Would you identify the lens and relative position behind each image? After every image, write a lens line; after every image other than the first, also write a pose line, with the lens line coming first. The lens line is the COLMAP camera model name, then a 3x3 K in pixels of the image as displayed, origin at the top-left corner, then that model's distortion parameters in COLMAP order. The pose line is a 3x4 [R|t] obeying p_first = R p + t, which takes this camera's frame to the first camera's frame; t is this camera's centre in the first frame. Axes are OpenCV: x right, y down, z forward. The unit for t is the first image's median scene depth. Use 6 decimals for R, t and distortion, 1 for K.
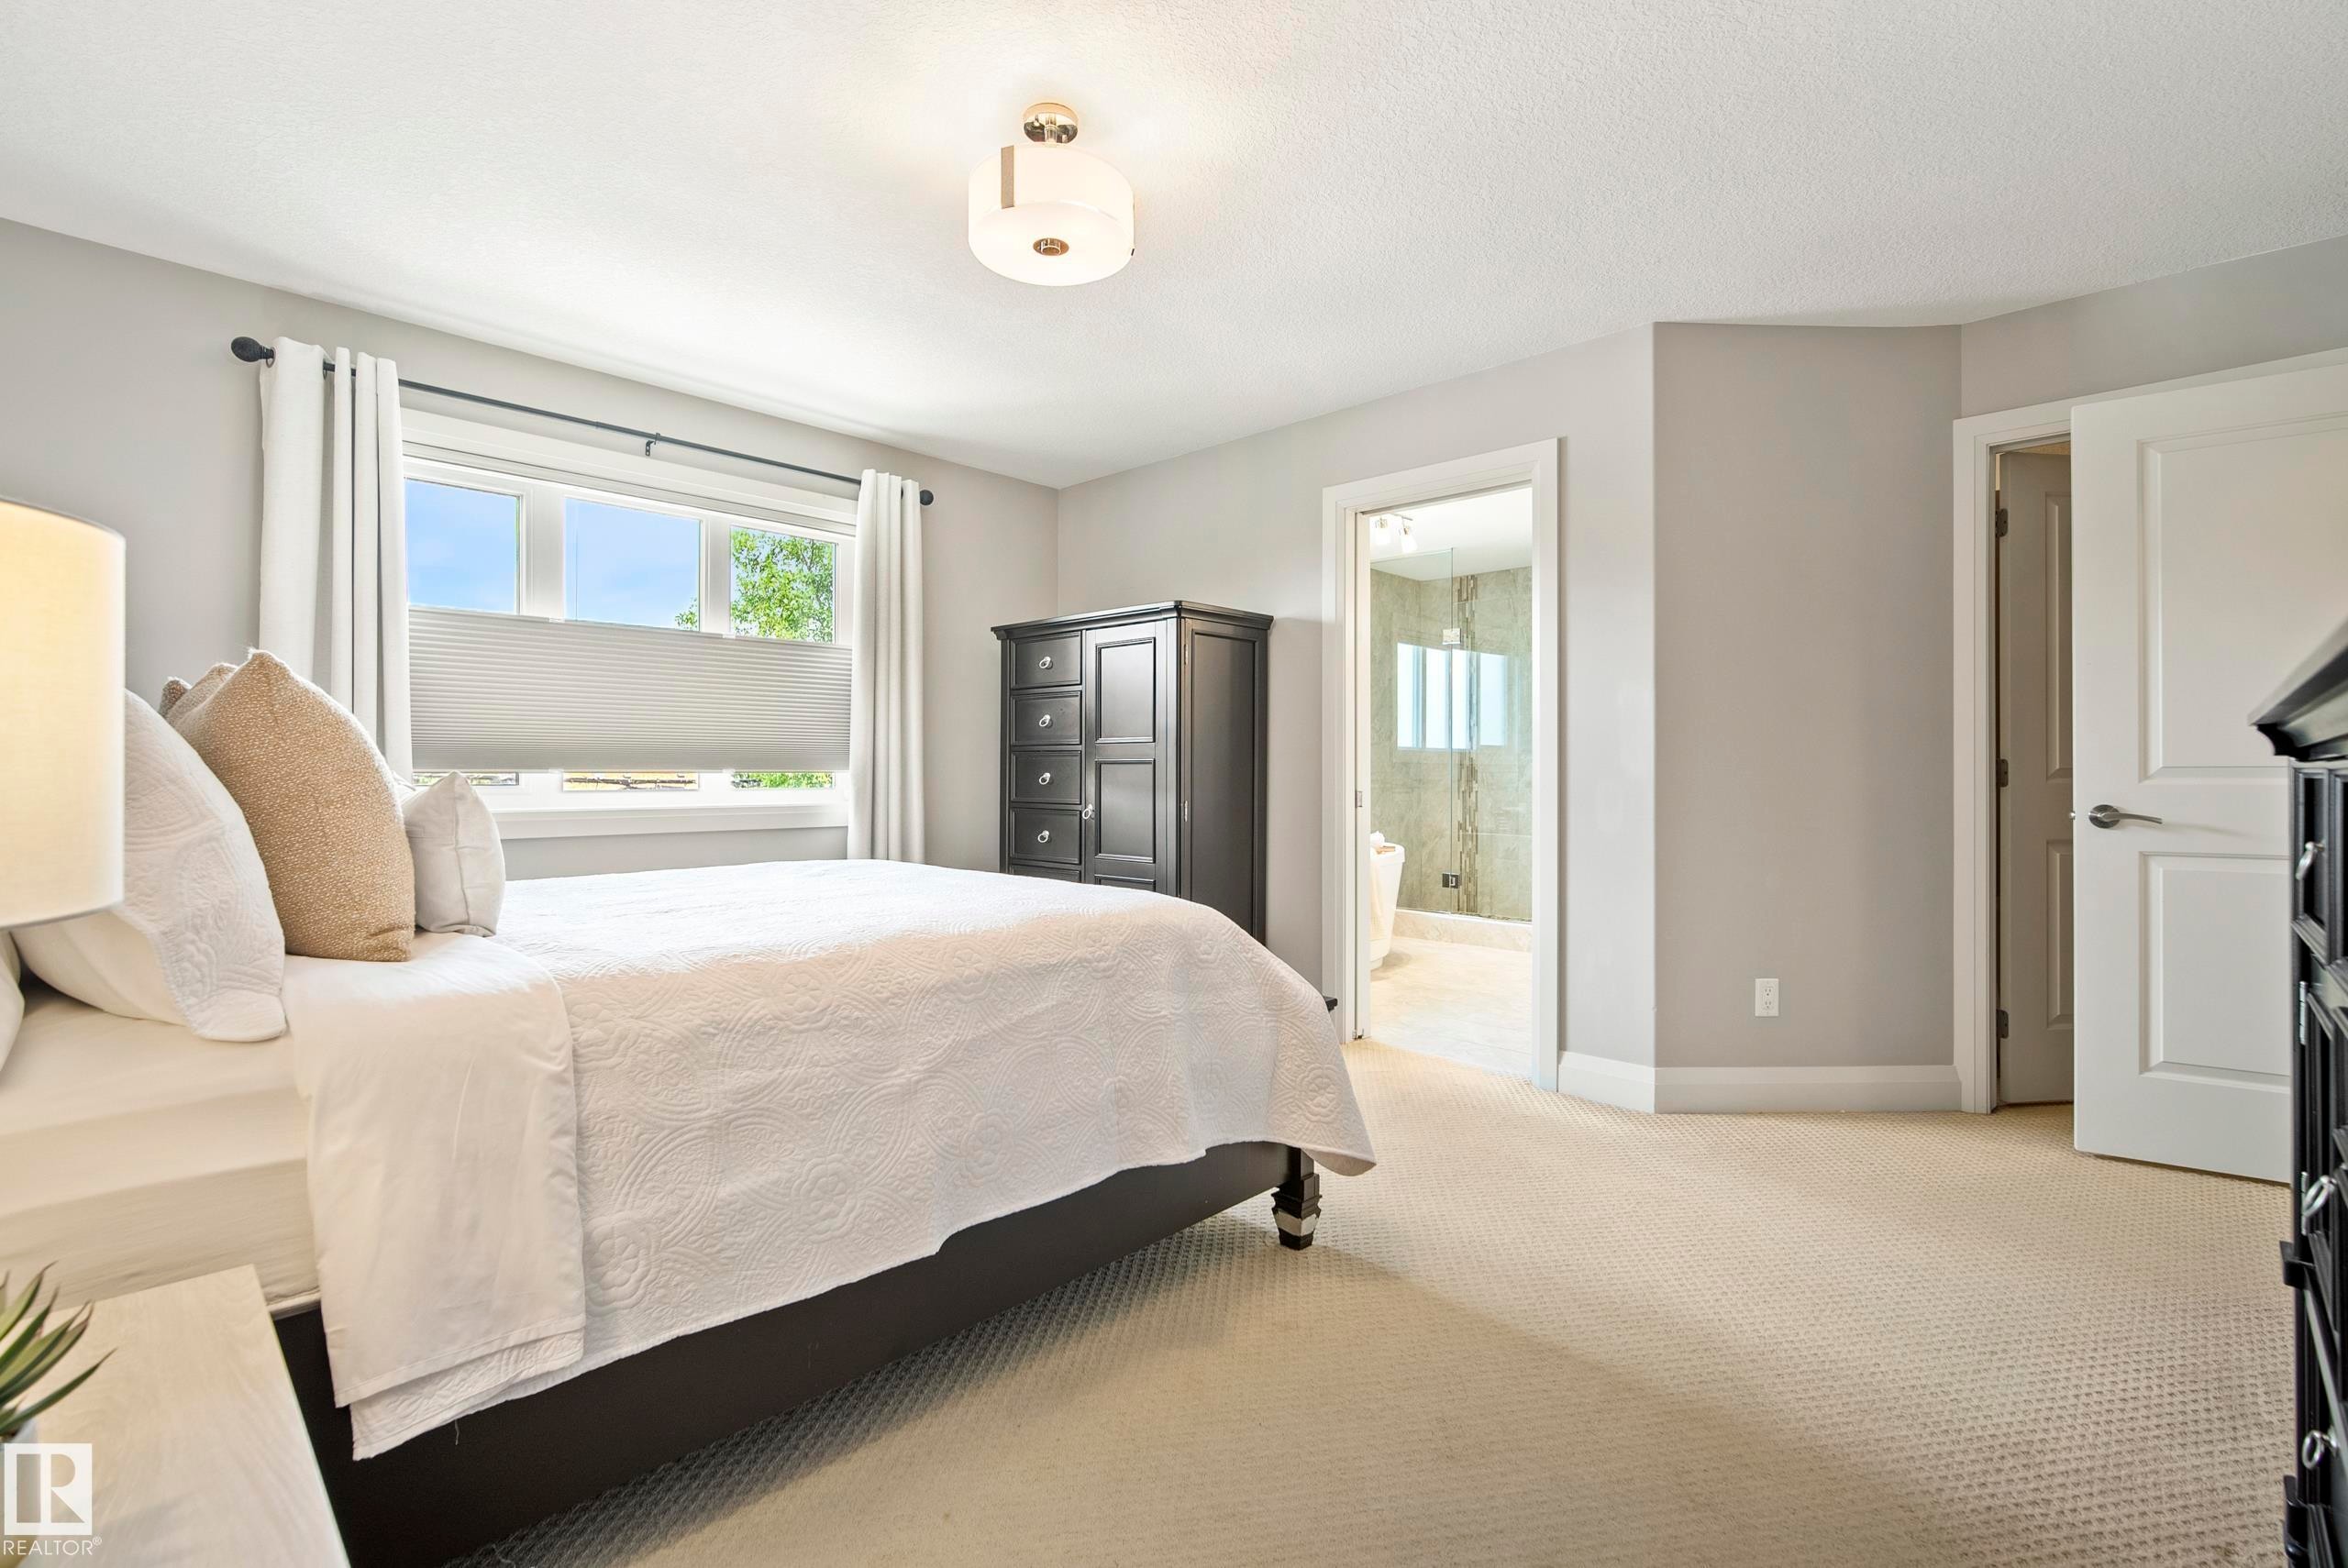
lens RADIAL K [[1032.0, 0, 1170.3], [0, 1032.0, 779.2], [0, 0, 1]] dist [-0.019366, 0.000204]
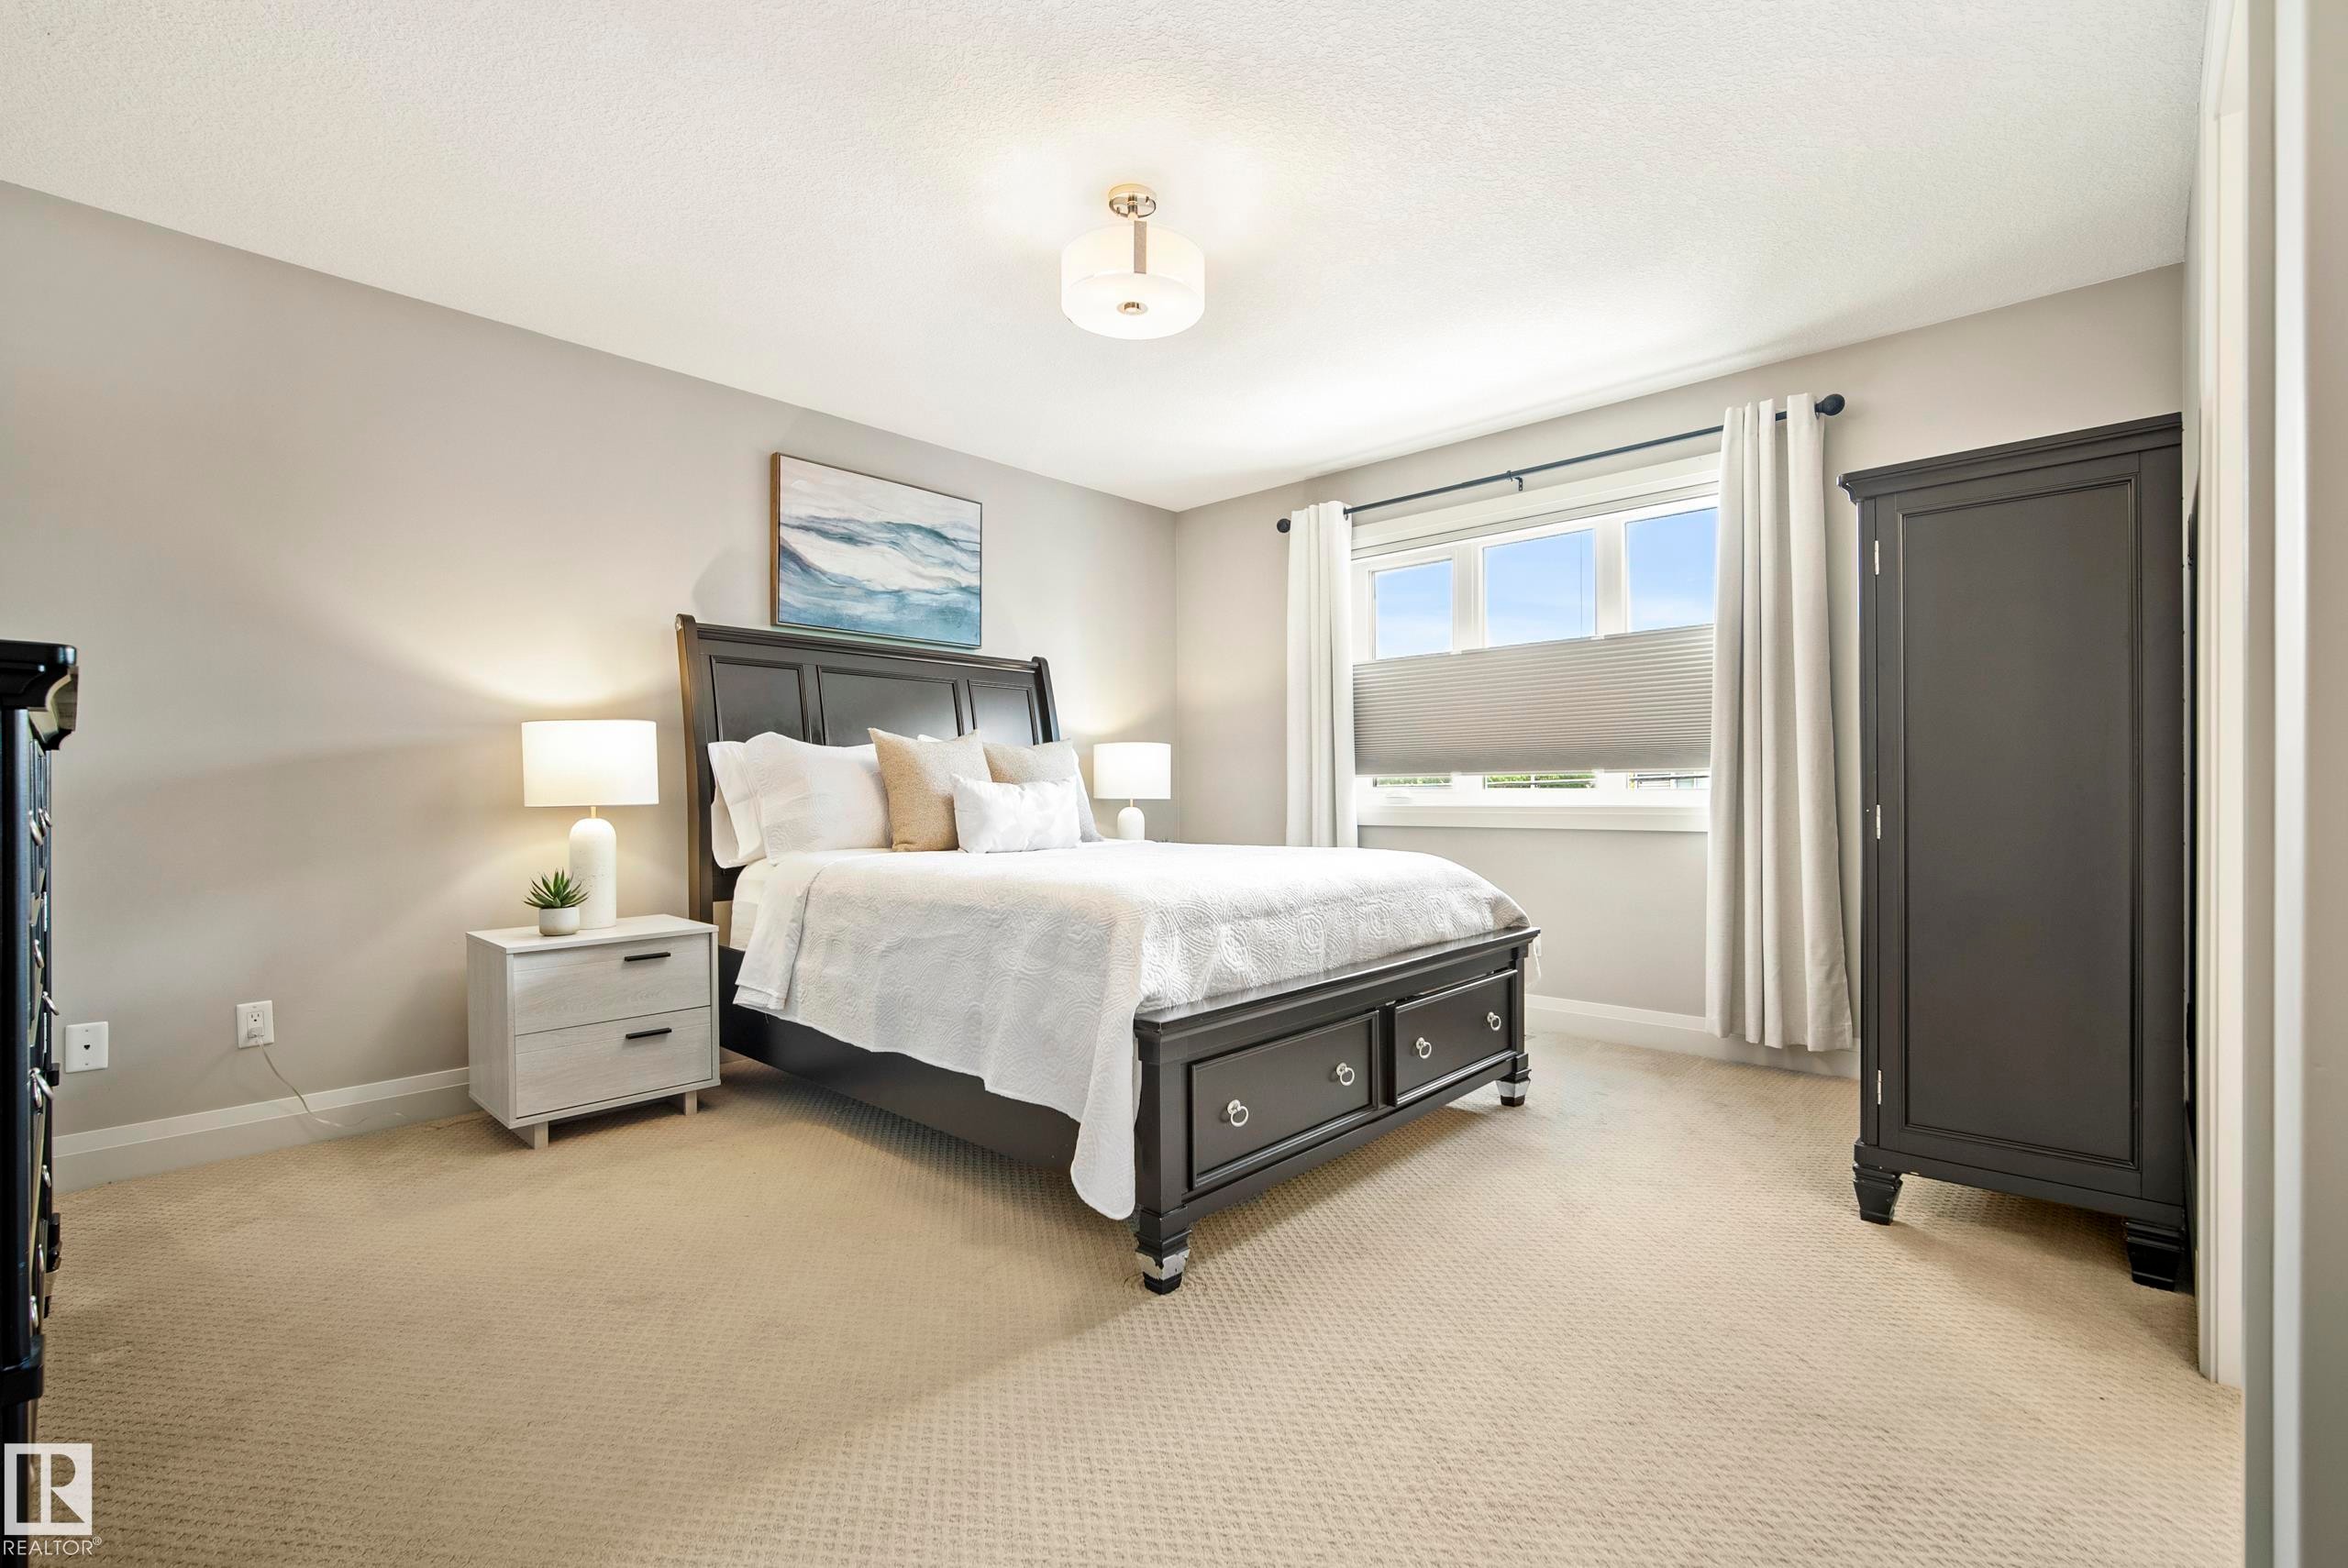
lens RADIAL K [[1032.0, 0, 1170.3], [0, 1032.0, 779.2], [0, 0, 1]] dist [-0.019366, 0.000204]
pose [[0.019667, -0.008874, -0.999767, 0.770636], [0.008360, 0.999927, -0.008711, 0.010740], [0.999772, -0.008187, 0.019739, 0.748071]]
